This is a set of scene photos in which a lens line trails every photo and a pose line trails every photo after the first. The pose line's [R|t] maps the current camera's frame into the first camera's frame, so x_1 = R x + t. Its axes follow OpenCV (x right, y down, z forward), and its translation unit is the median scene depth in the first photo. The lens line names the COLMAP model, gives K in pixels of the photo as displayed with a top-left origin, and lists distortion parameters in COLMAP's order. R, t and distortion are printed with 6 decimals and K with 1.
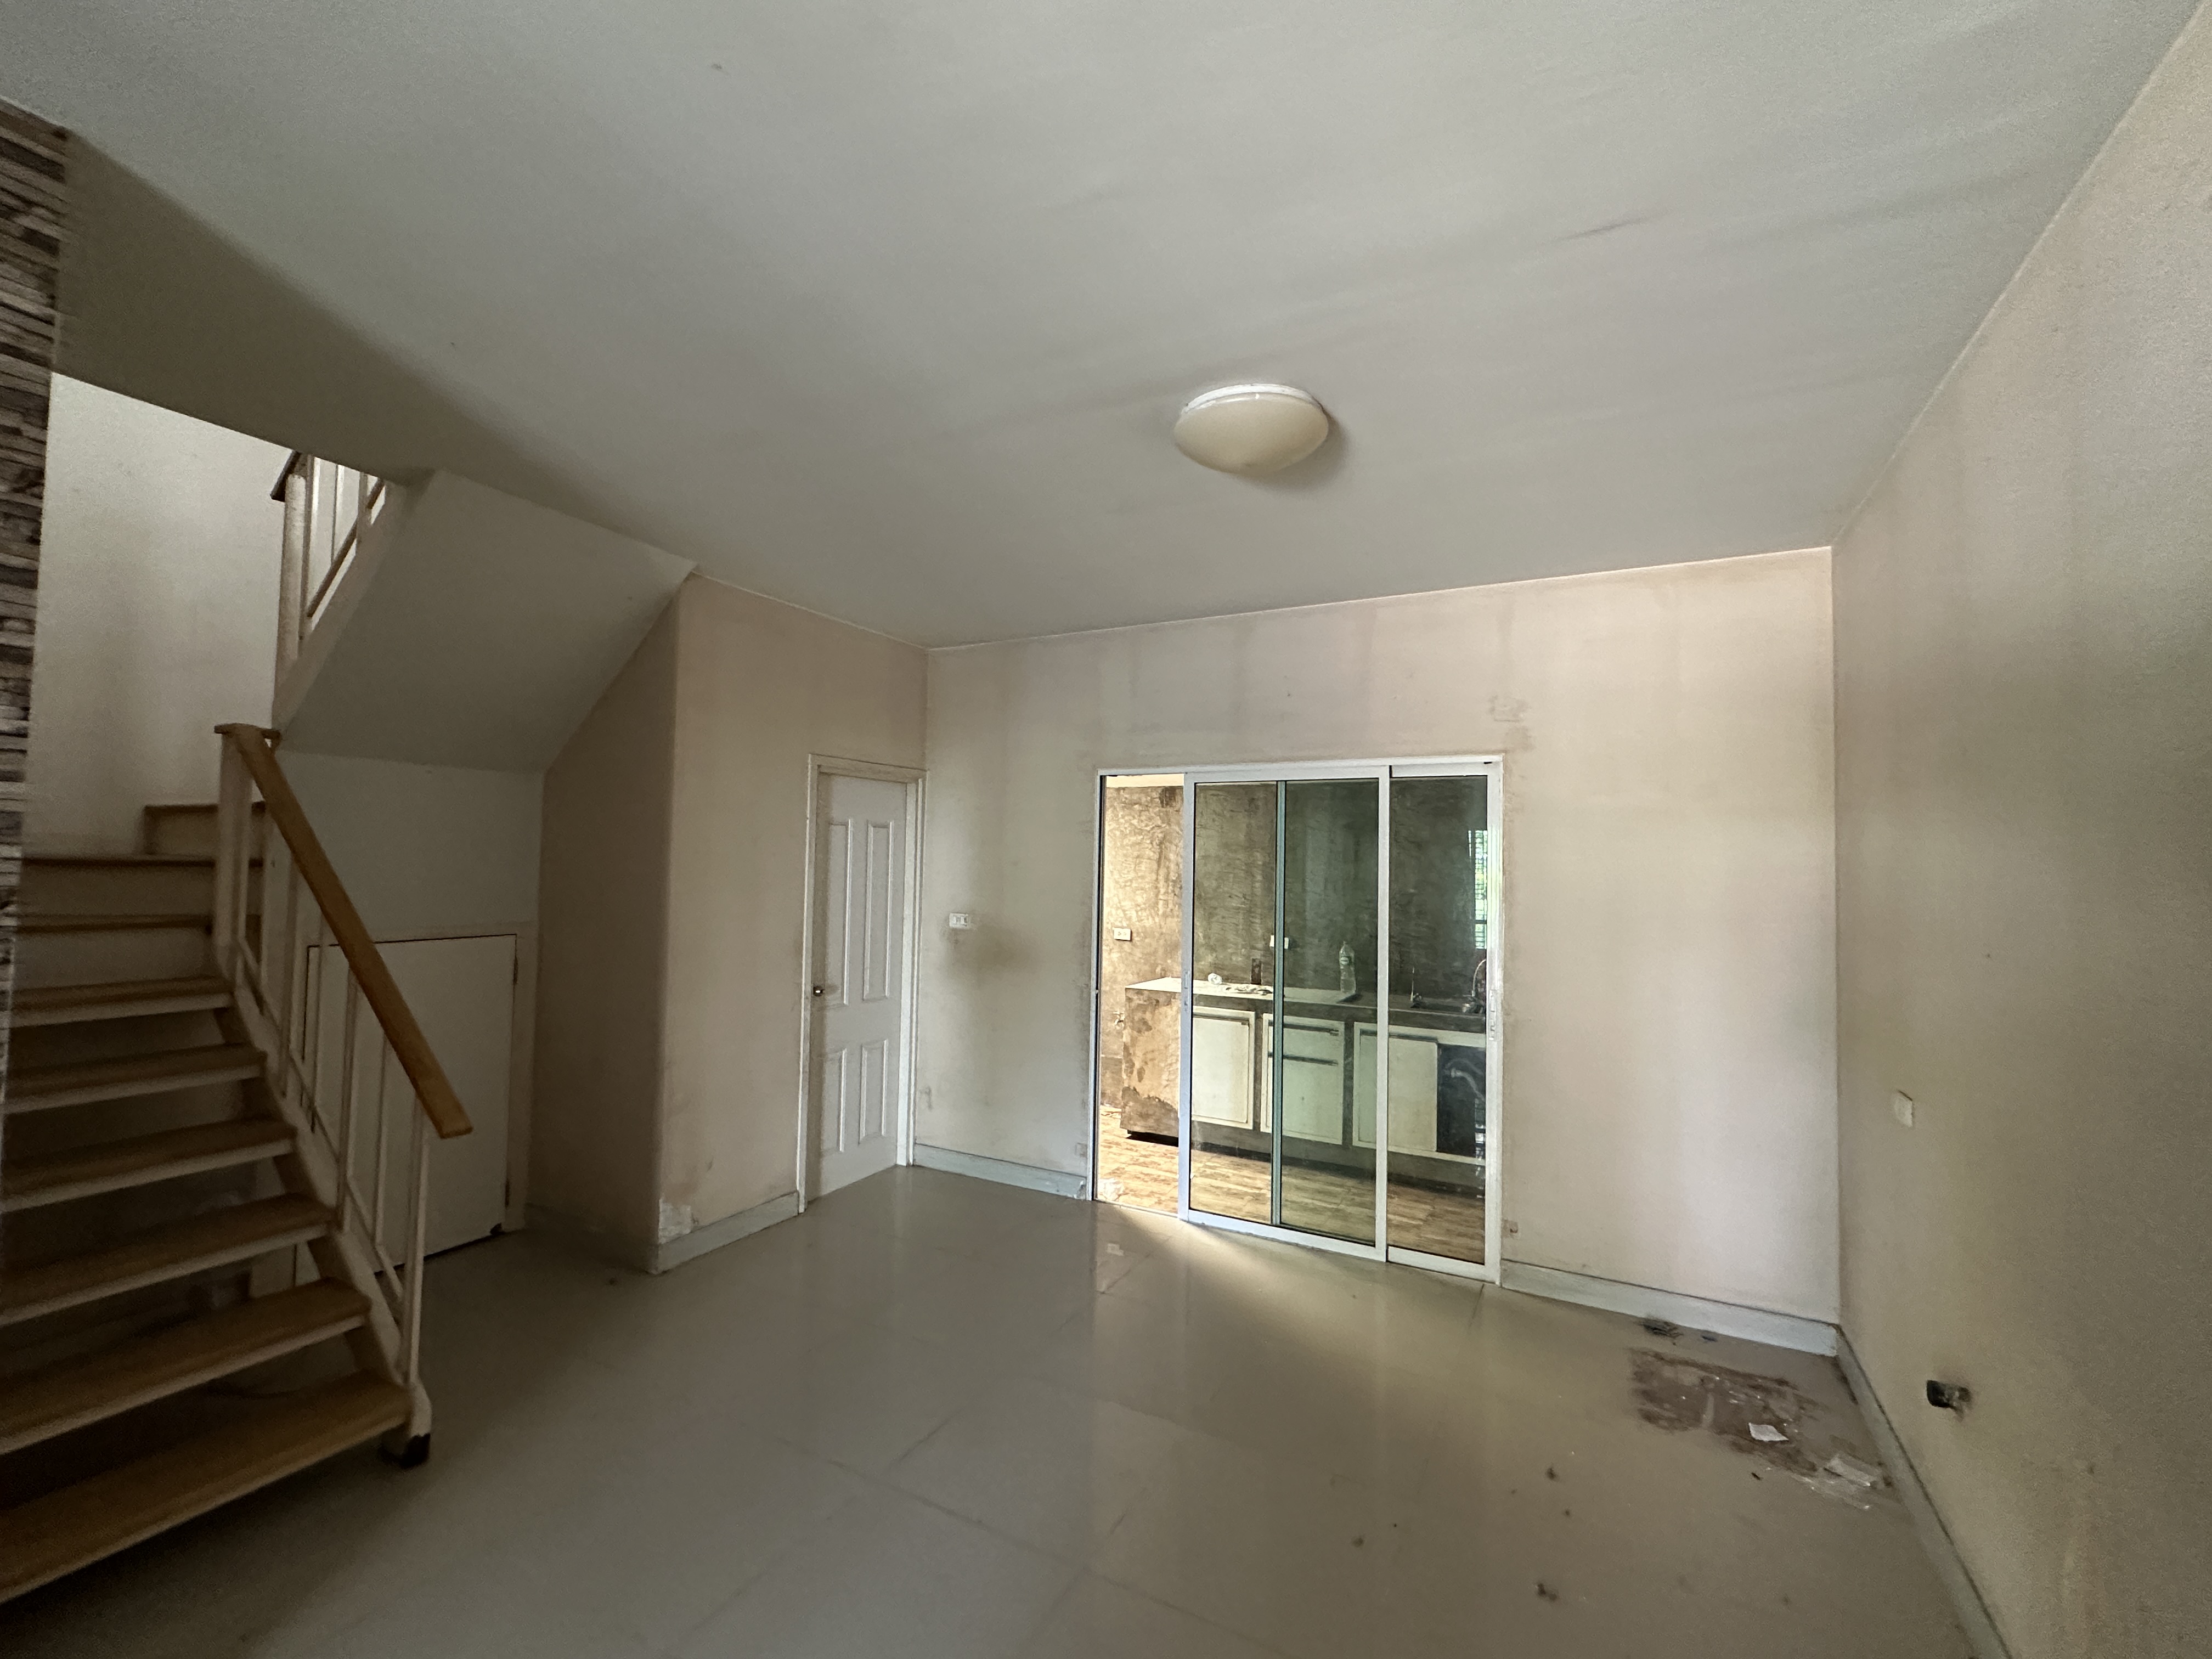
lens RADIAL K [[950.7, 0, 1109.6], [0, 950.7, 829.3], [0, 0, 1]] dist [-0.000639, 0.000014]
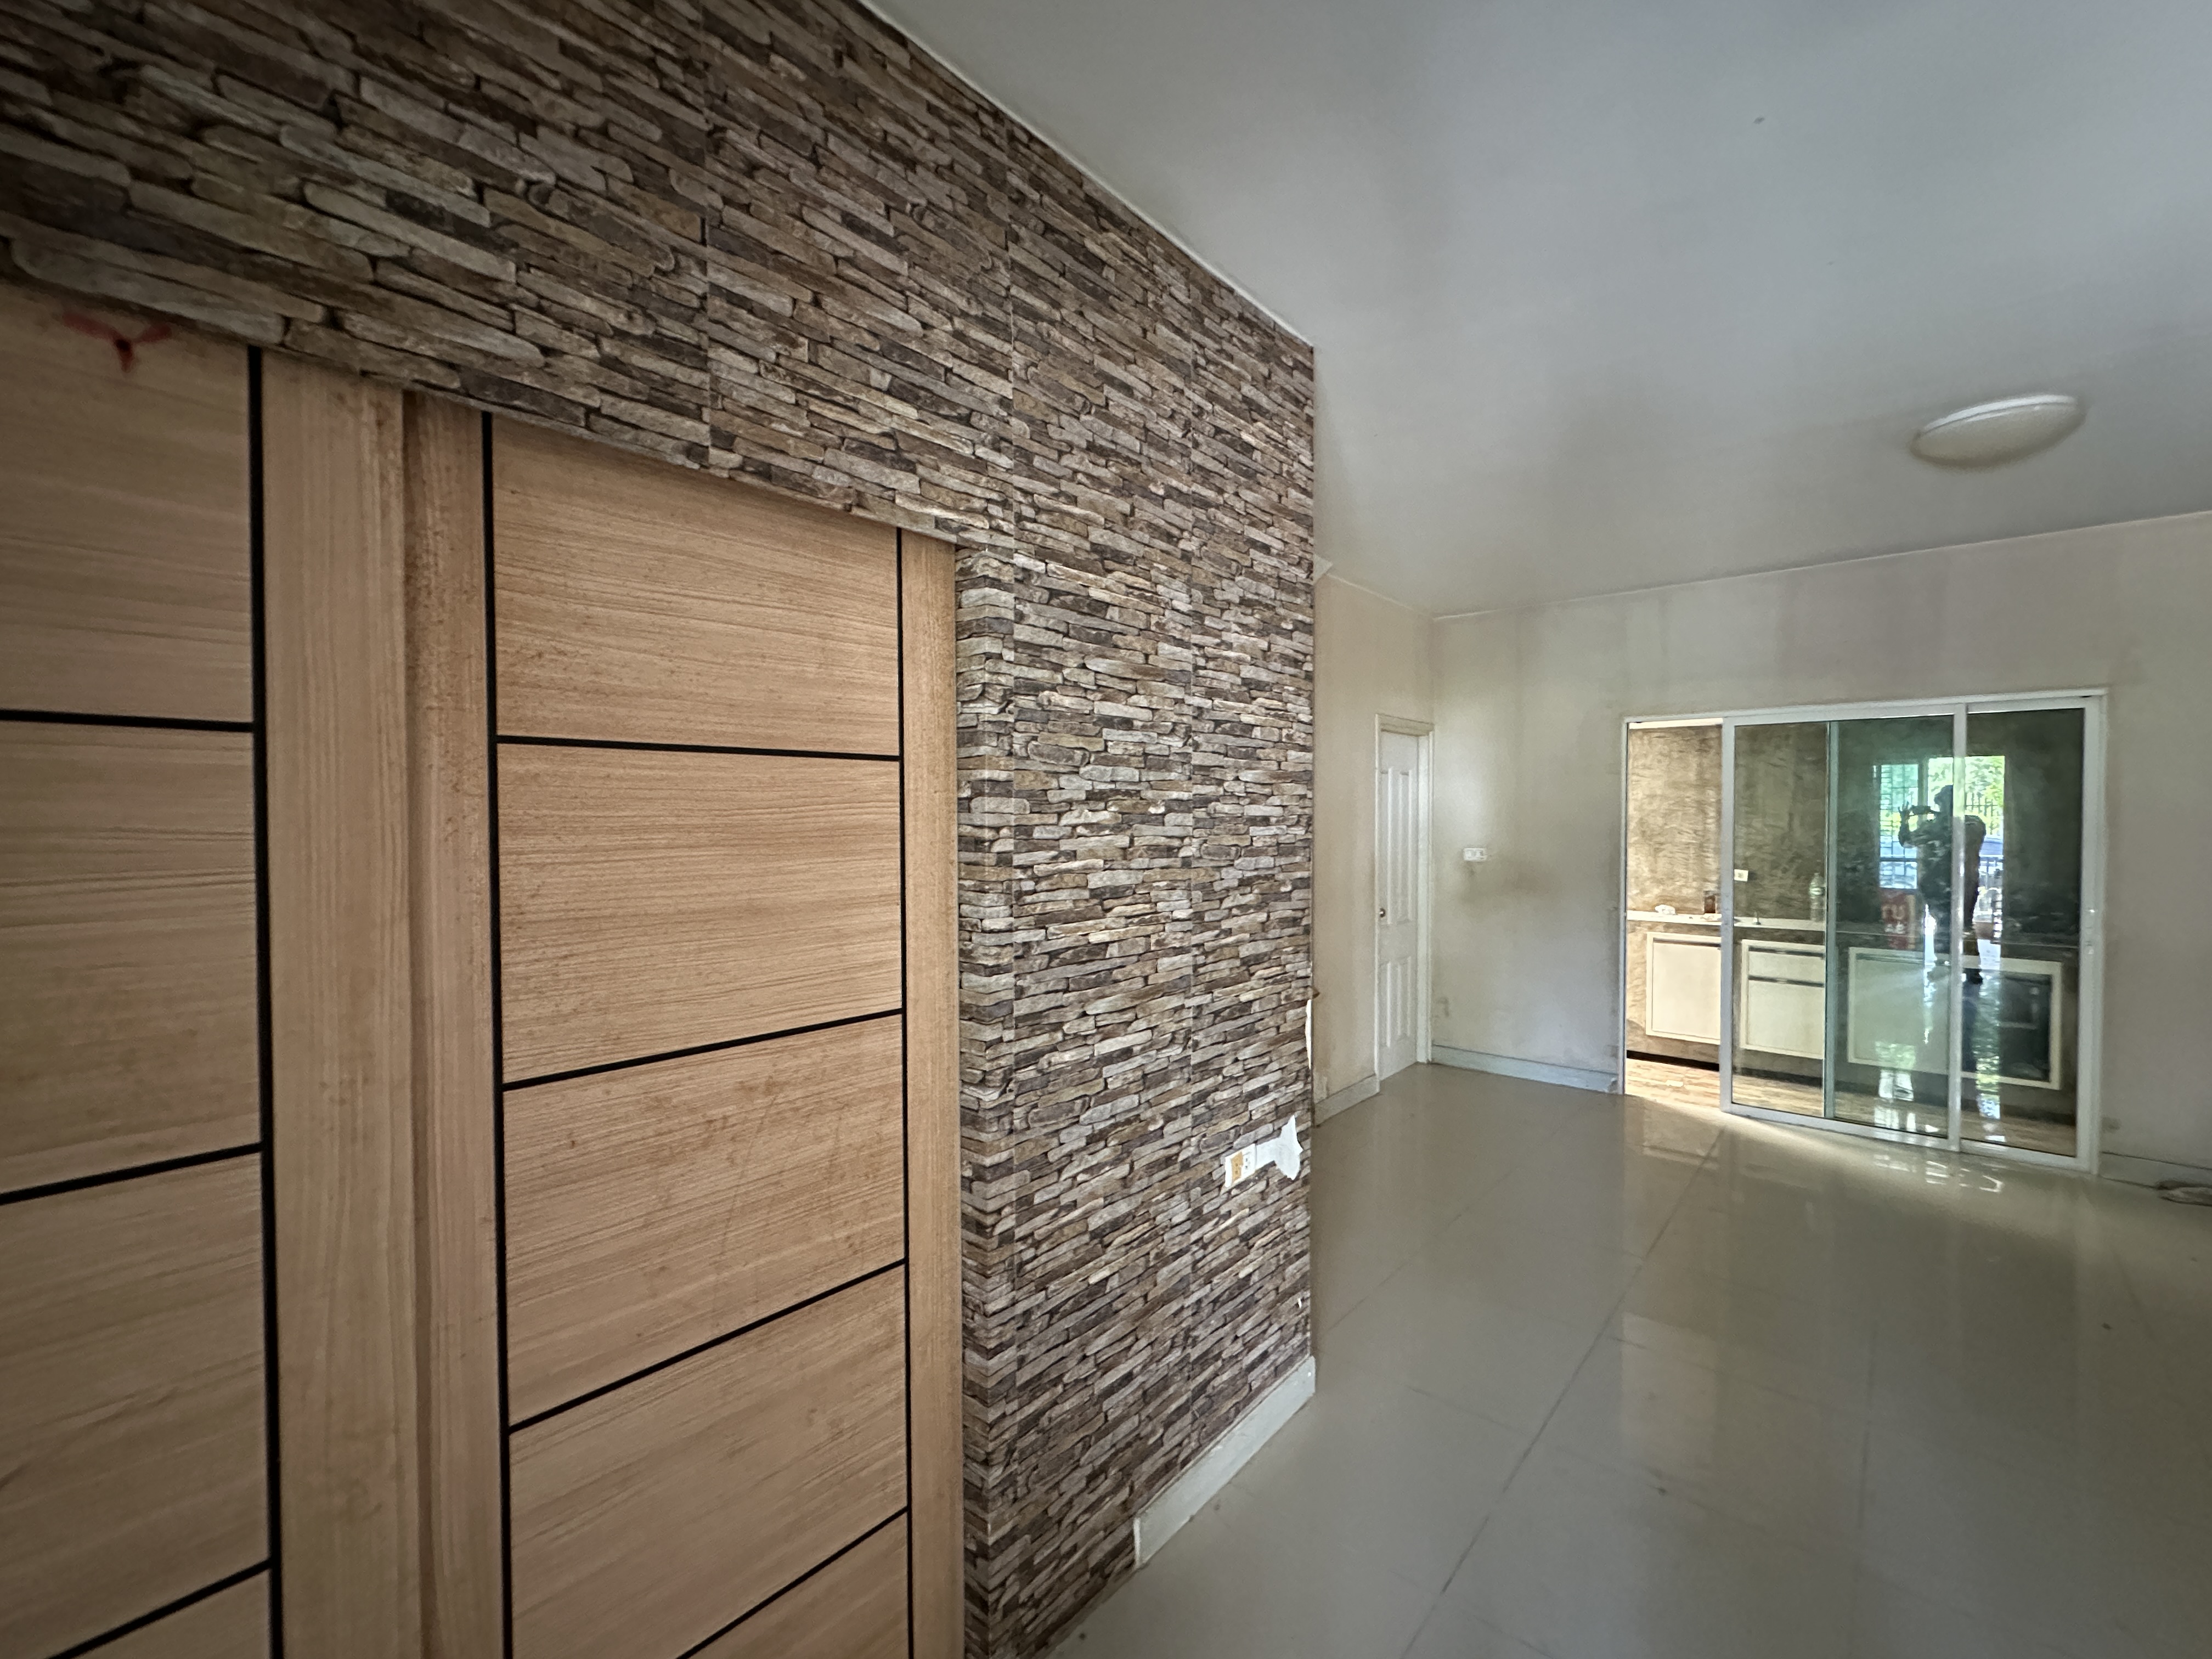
lens RADIAL K [[950.7, 0, 1103.2], [0, 950.7, 825.0], [0, 0, 1]] dist [-0.000639, 0.000014]
pose [[0.976974, -0.016937, -0.212687, -0.326088], [0.026769, 0.998698, 0.043433, -0.000957], [0.211674, -0.048126, 0.976155, -0.202242]]
